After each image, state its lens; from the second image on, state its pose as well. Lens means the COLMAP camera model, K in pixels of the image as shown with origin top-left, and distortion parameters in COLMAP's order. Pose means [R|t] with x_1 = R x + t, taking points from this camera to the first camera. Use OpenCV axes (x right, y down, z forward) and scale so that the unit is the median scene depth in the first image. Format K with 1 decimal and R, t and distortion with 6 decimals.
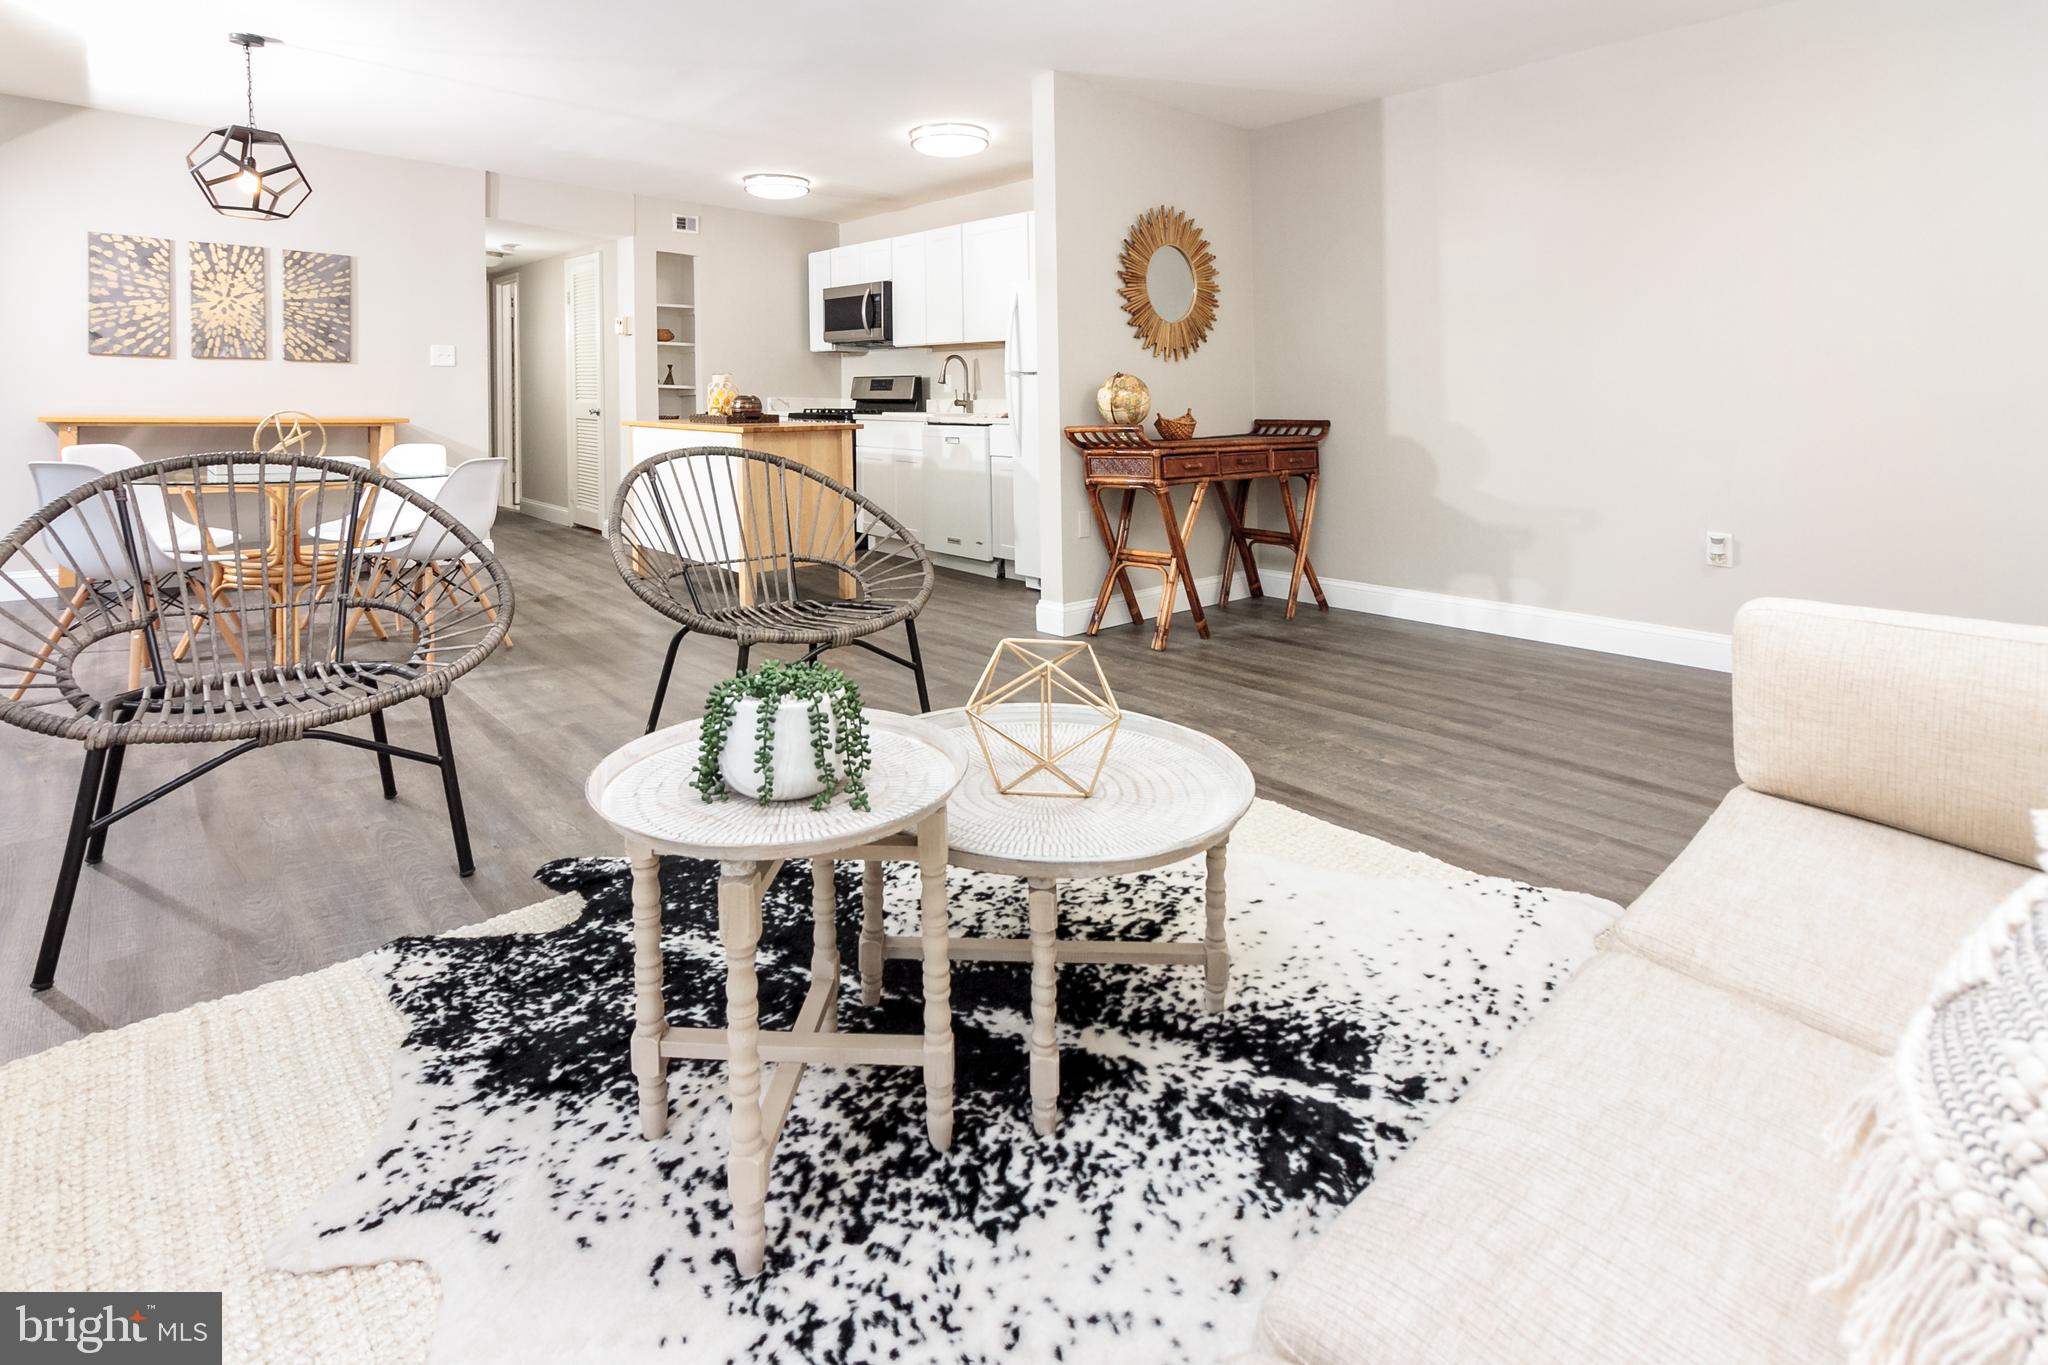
lens RADIAL K [[1006.1, 0, 1025.2], [0, 1006.1, 484.6], [0, 0, 1]] dist [0.001004, 0.000709]
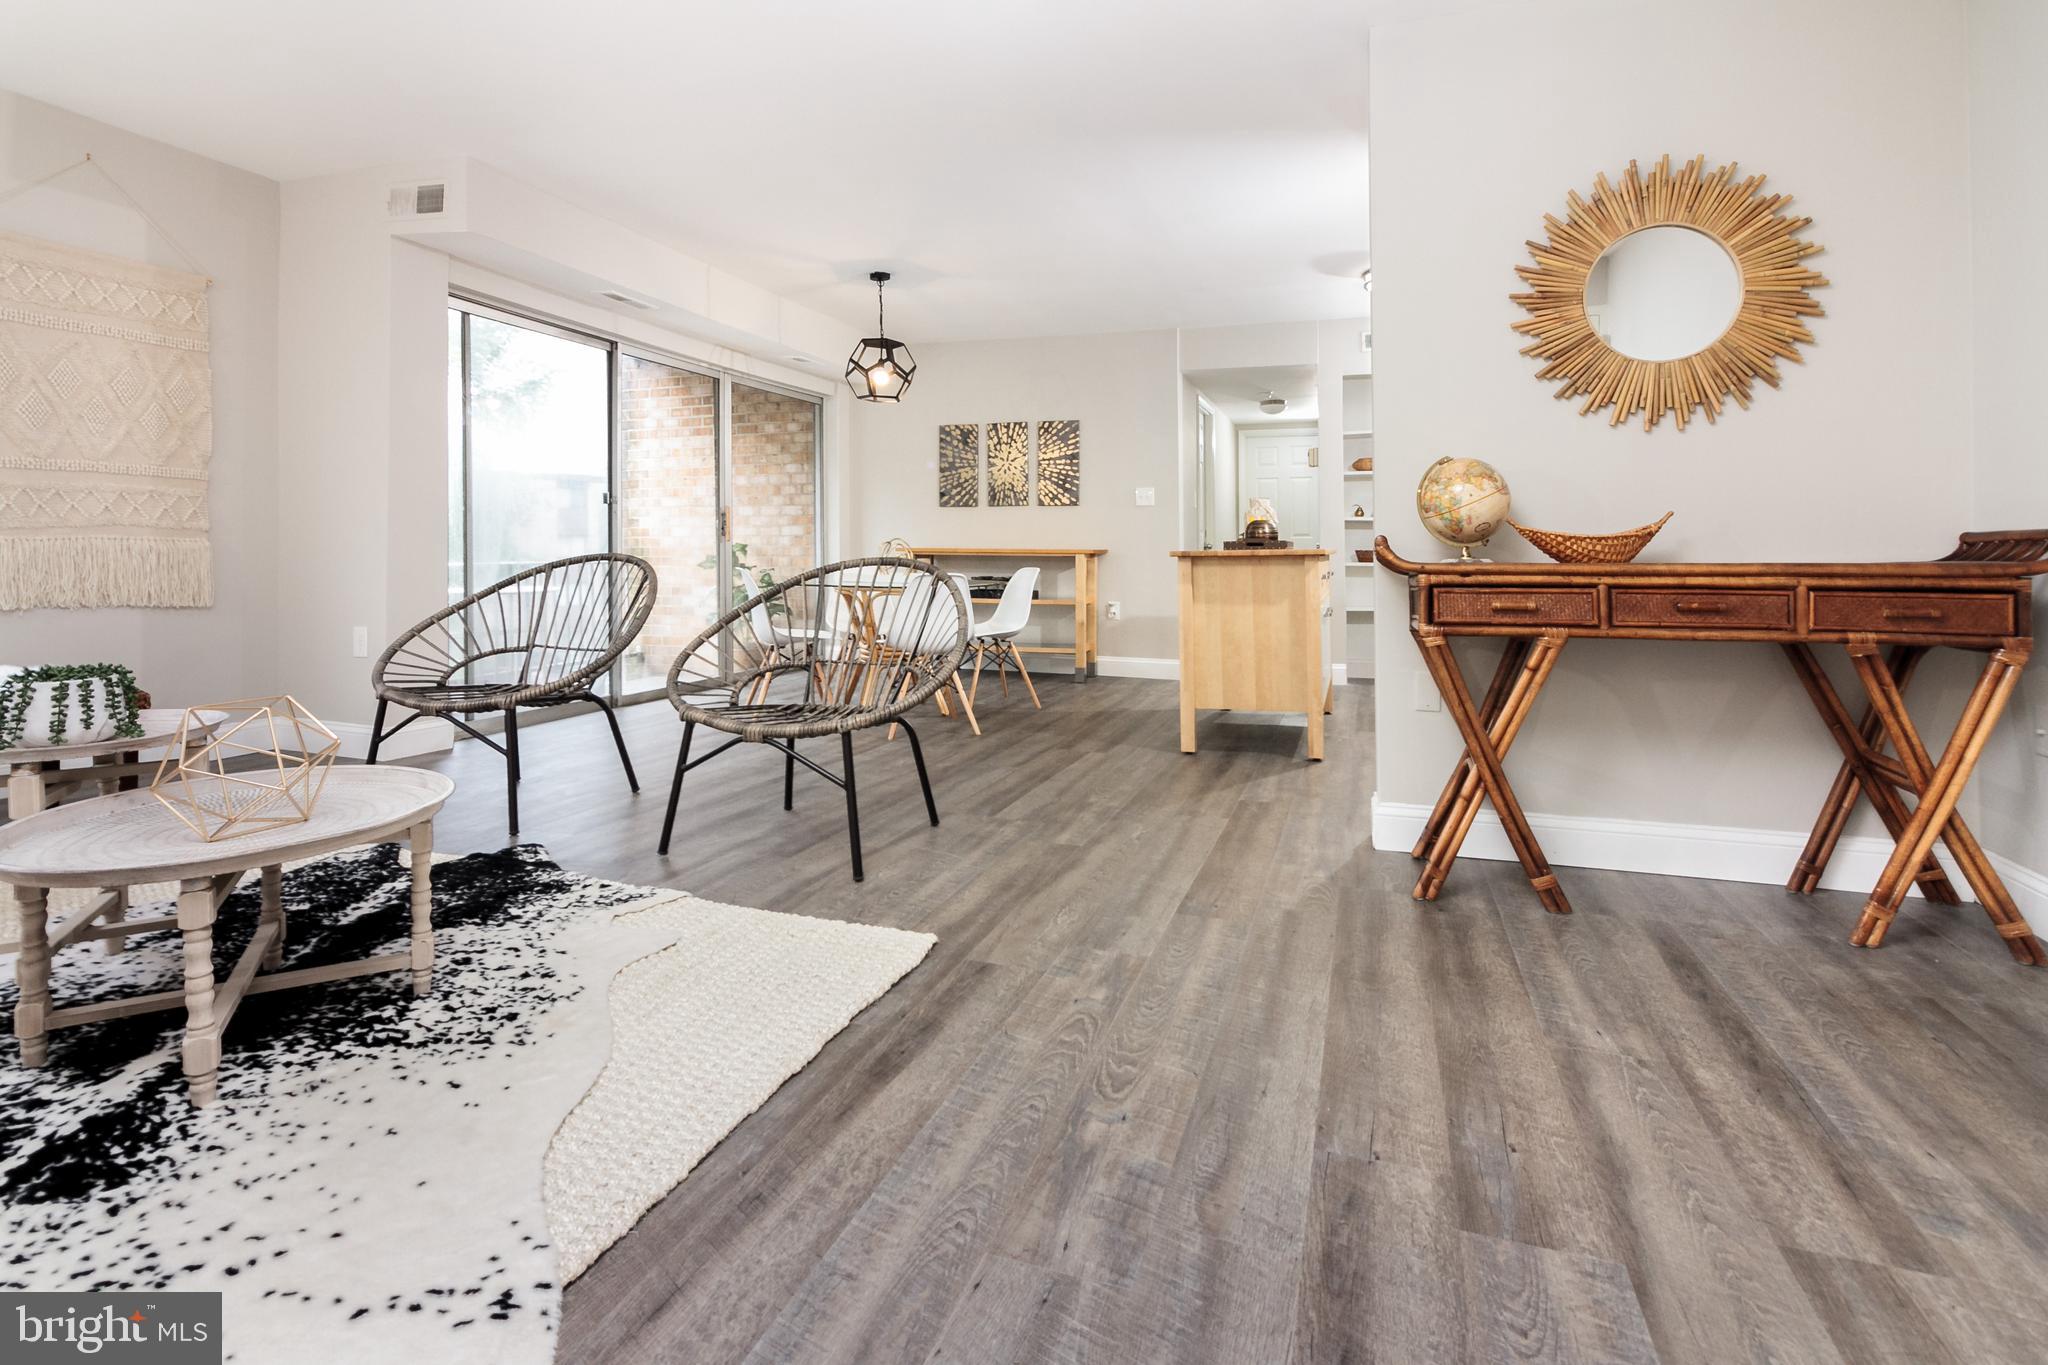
lens RADIAL K [[1012.9, 0, 1020.9], [0, 1012.9, 595.0], [0, 0, 1]] dist [-0.002294, 0.001148]
pose [[0.481232, 0.029092, -0.876111, 0.449794], [-0.069707, 0.997554, -0.005164, 0.000045], [0.873817, 0.063556, 0.482083, 0.388124]]
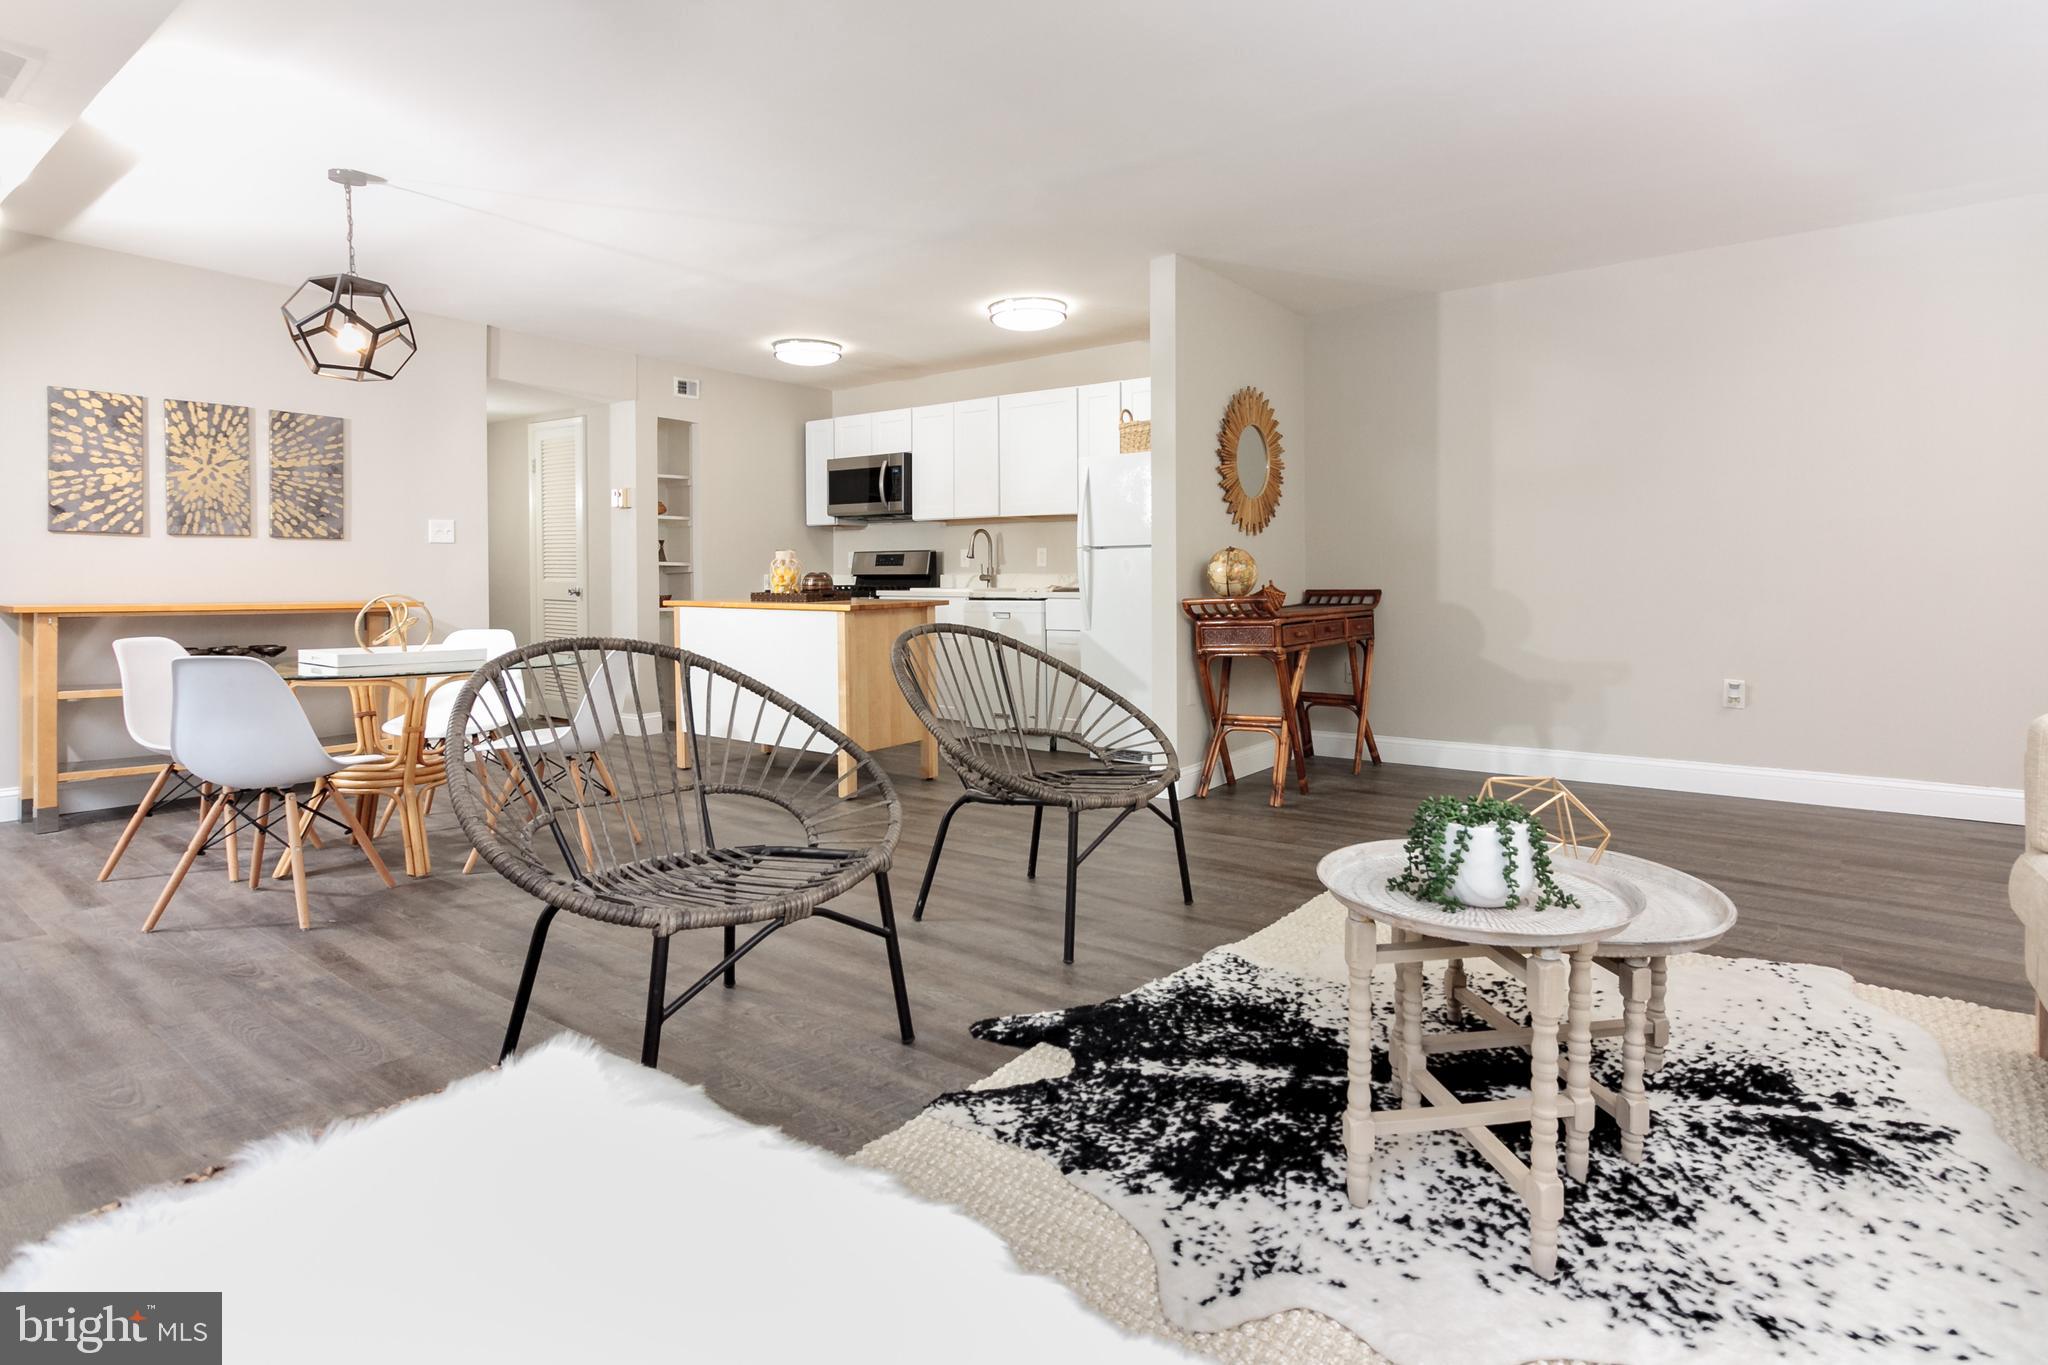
lens RADIAL K [[1047.4, 0, 1054.0], [0, 1047.4, 689.6], [0, 0, 1]] dist [-0.004154, -0.000715]
pose [[0.977726, -0.033491, 0.207197, -0.291682], [0.027853, 0.999160, 0.030066, -0.000226], [-0.208030, -0.023626, 0.977837, -0.032327]]
